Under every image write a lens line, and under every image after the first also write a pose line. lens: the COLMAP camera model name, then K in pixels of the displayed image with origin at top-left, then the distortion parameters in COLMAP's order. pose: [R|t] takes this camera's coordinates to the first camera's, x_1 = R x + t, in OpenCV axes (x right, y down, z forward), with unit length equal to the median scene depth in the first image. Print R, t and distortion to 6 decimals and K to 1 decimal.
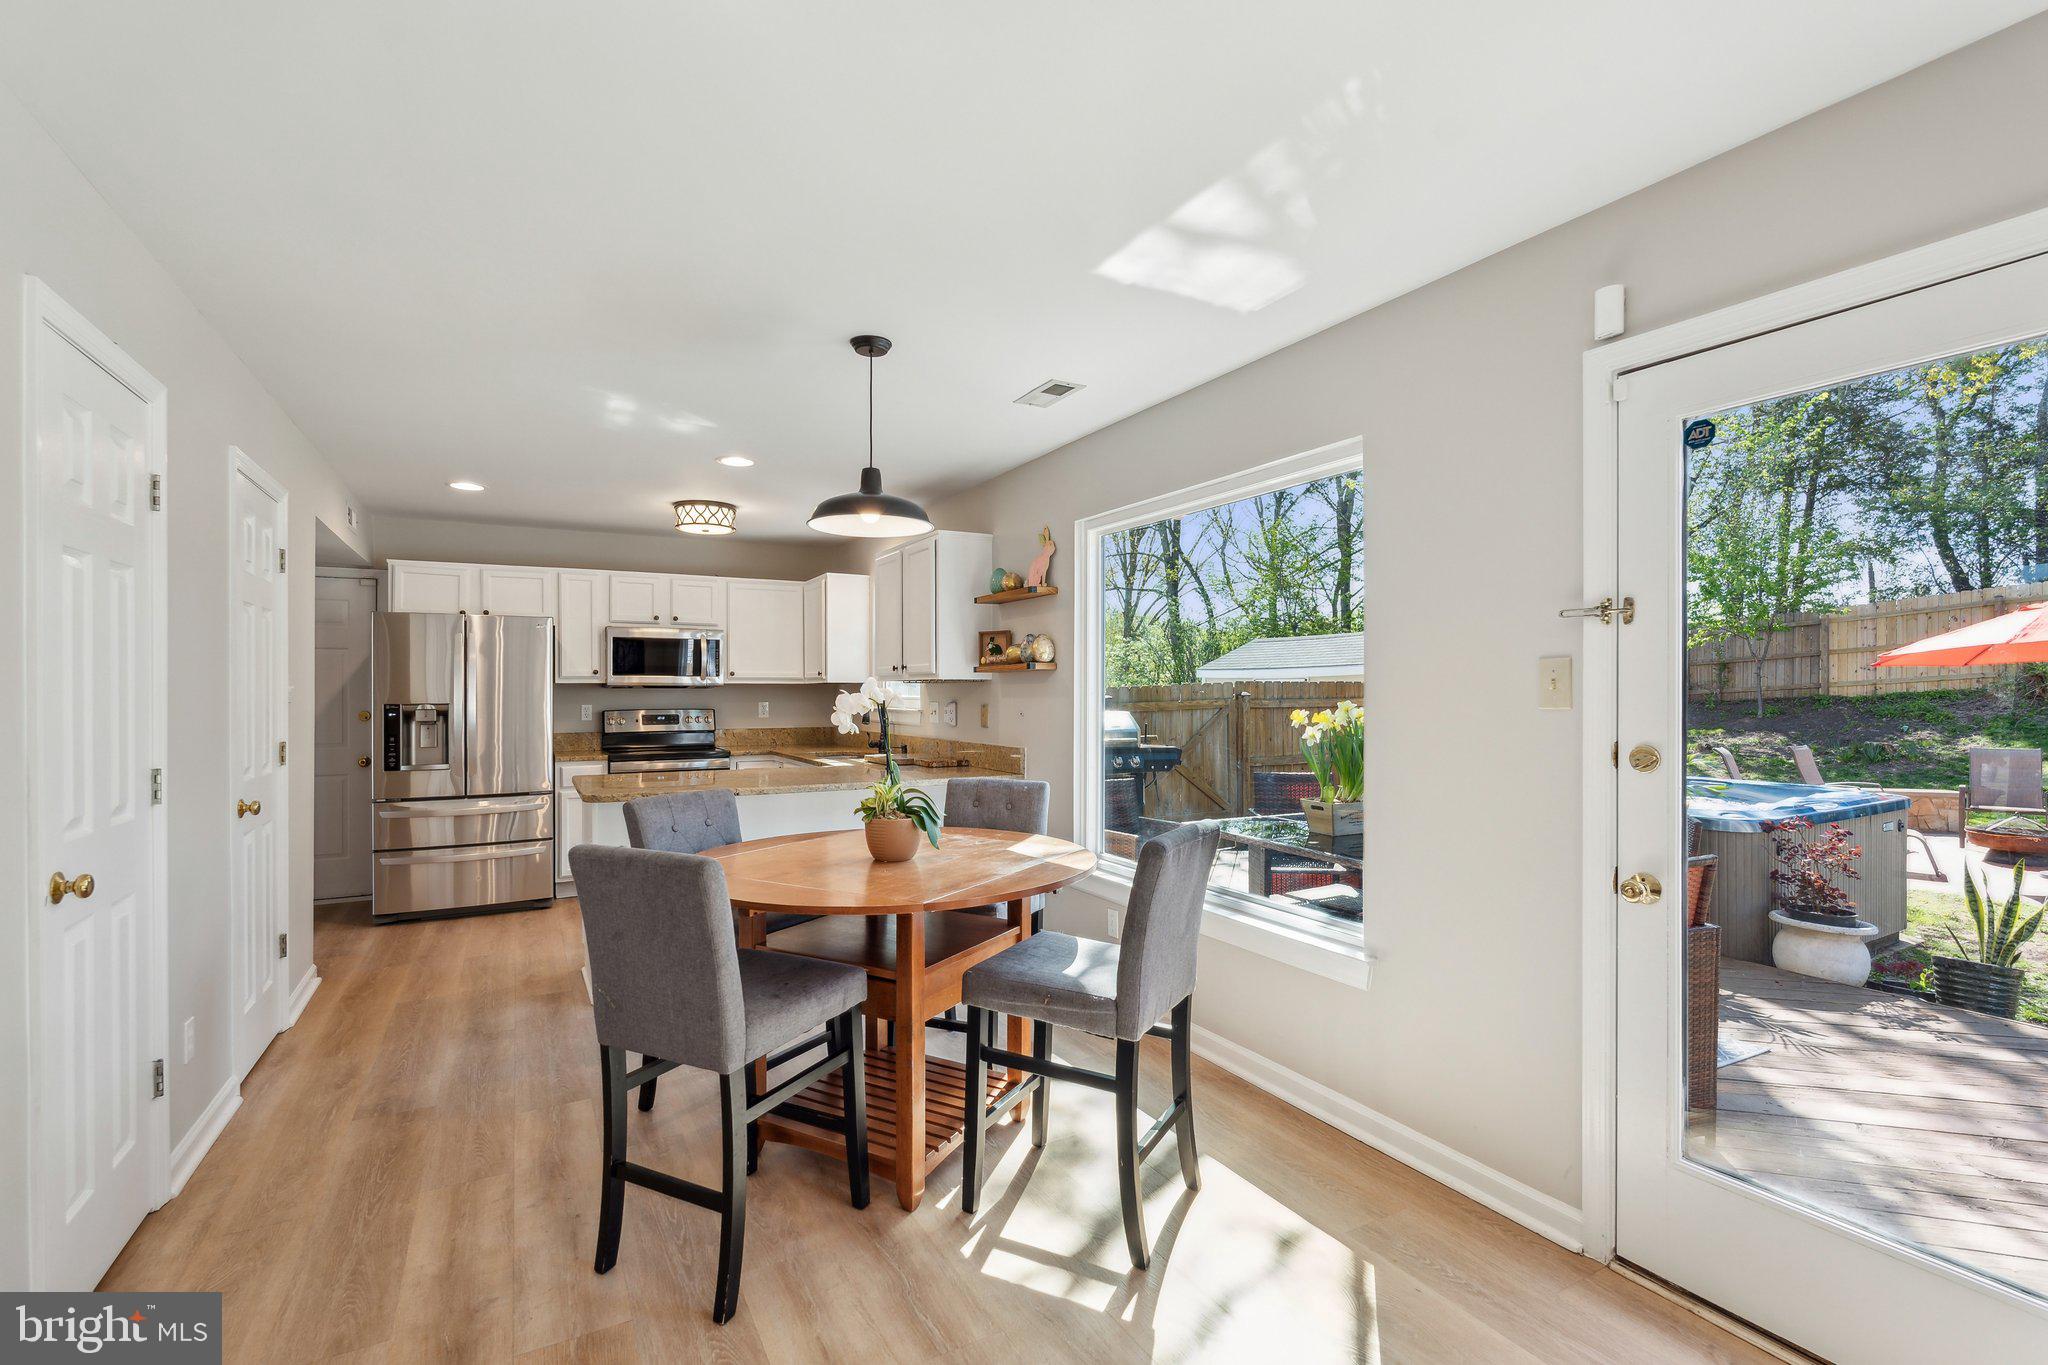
lens RADIAL K [[909.6, 0, 1017.9], [0, 909.6, 690.6], [0, 0, 1]] dist [0.002569, 0.000660]
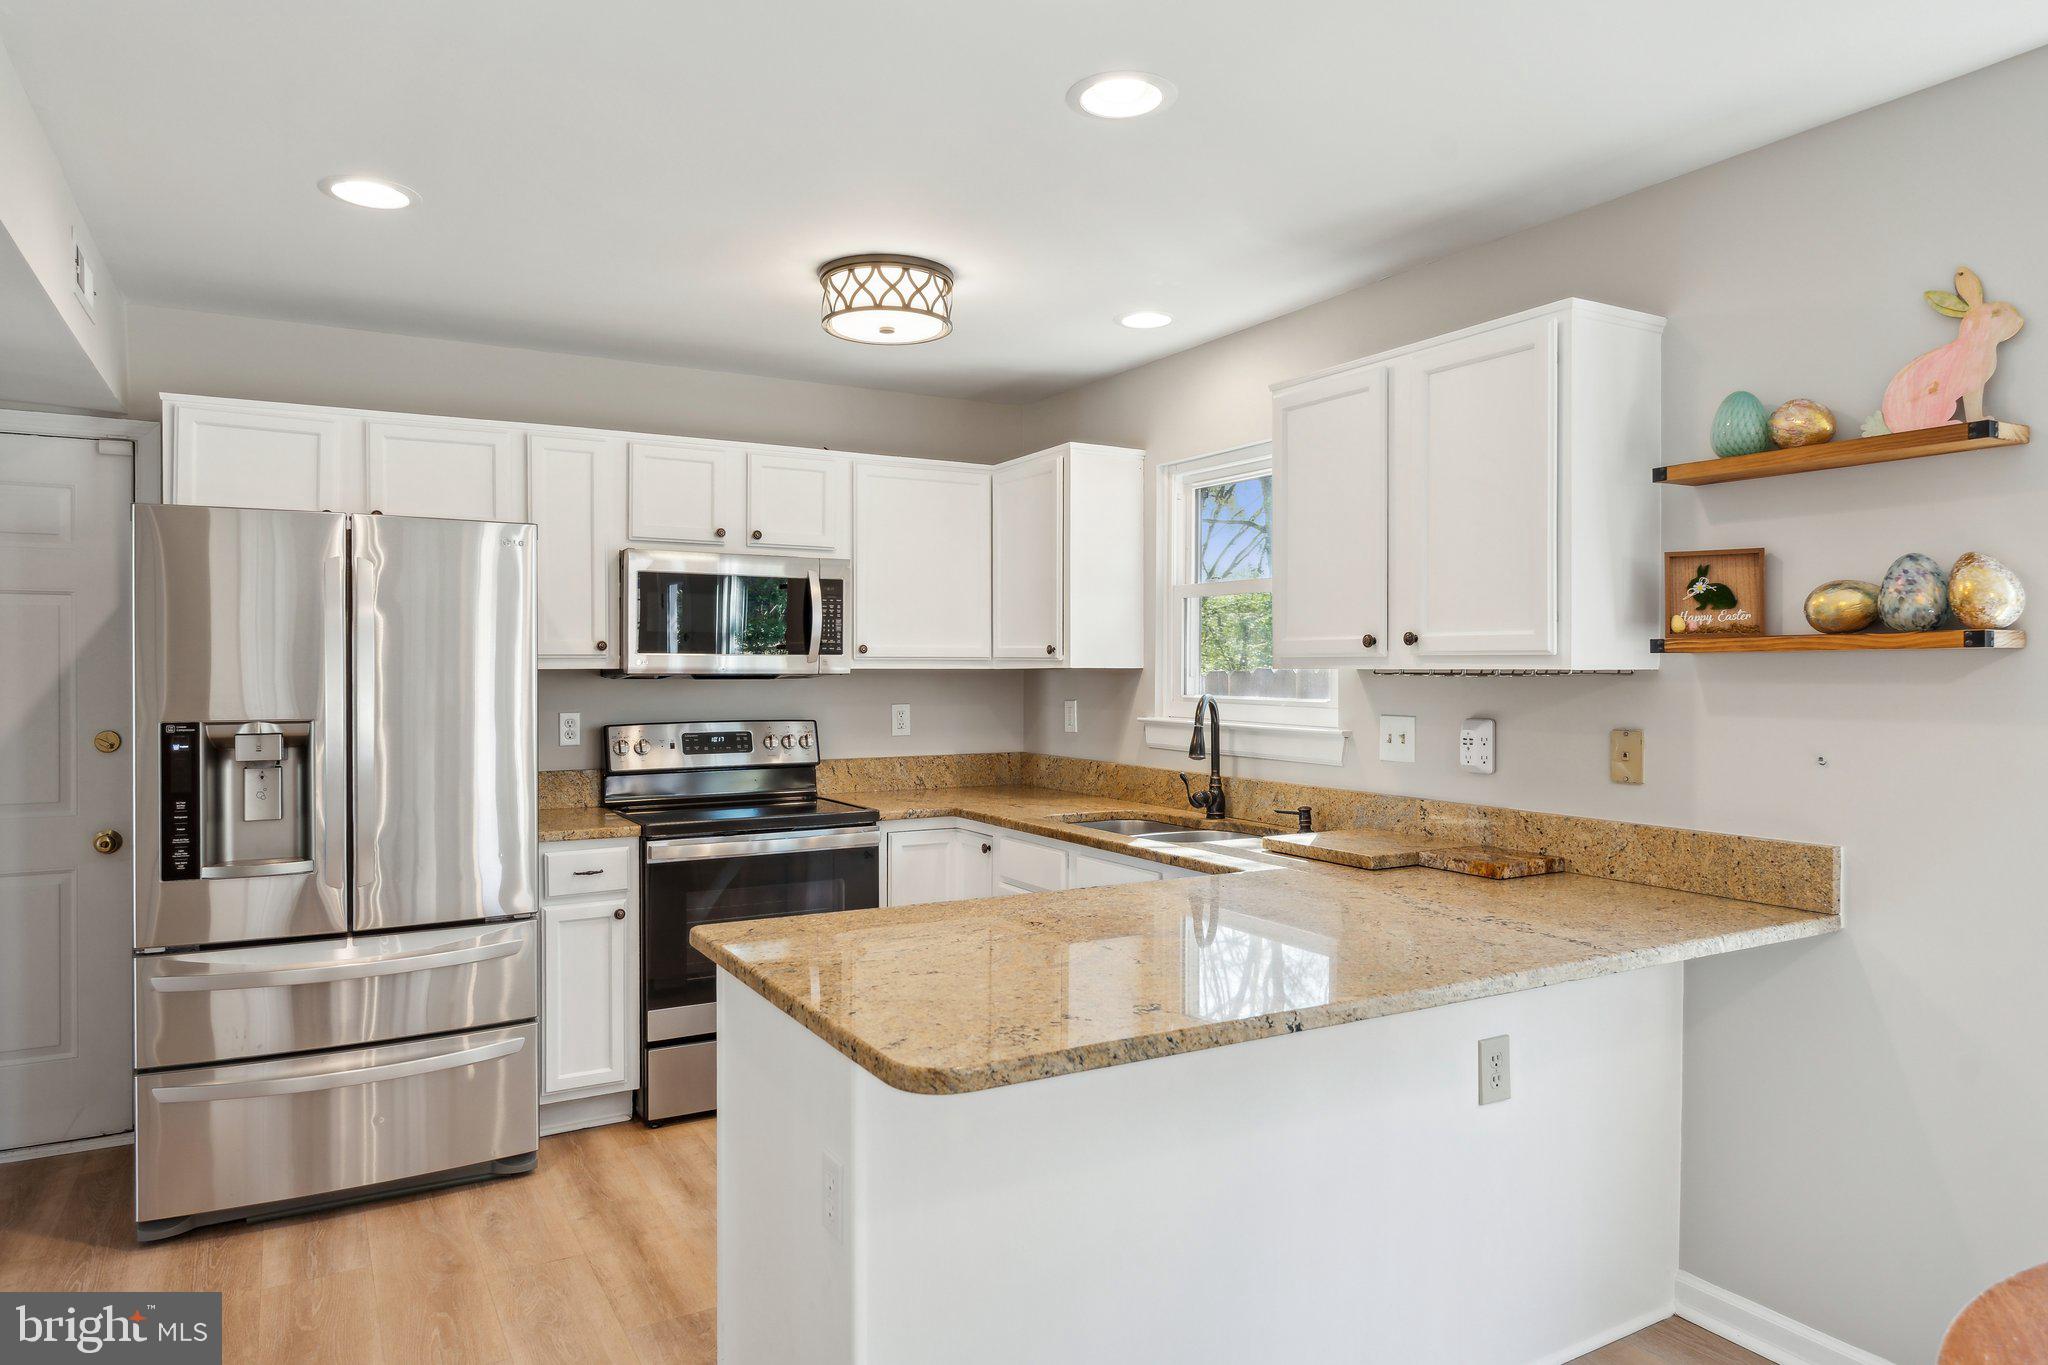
lens RADIAL K [[1251.9, 0, 1020.4], [0, 1251.9, 670.8], [0, 0, 1]] dist [0.000935, -0.001360]
pose [[0.999635, 0.002893, 0.026856, -0.299284], [-0.002975, 0.999991, 0.003021, -0.011006], [-0.026847, -0.003099, 0.999635, 0.391122]]
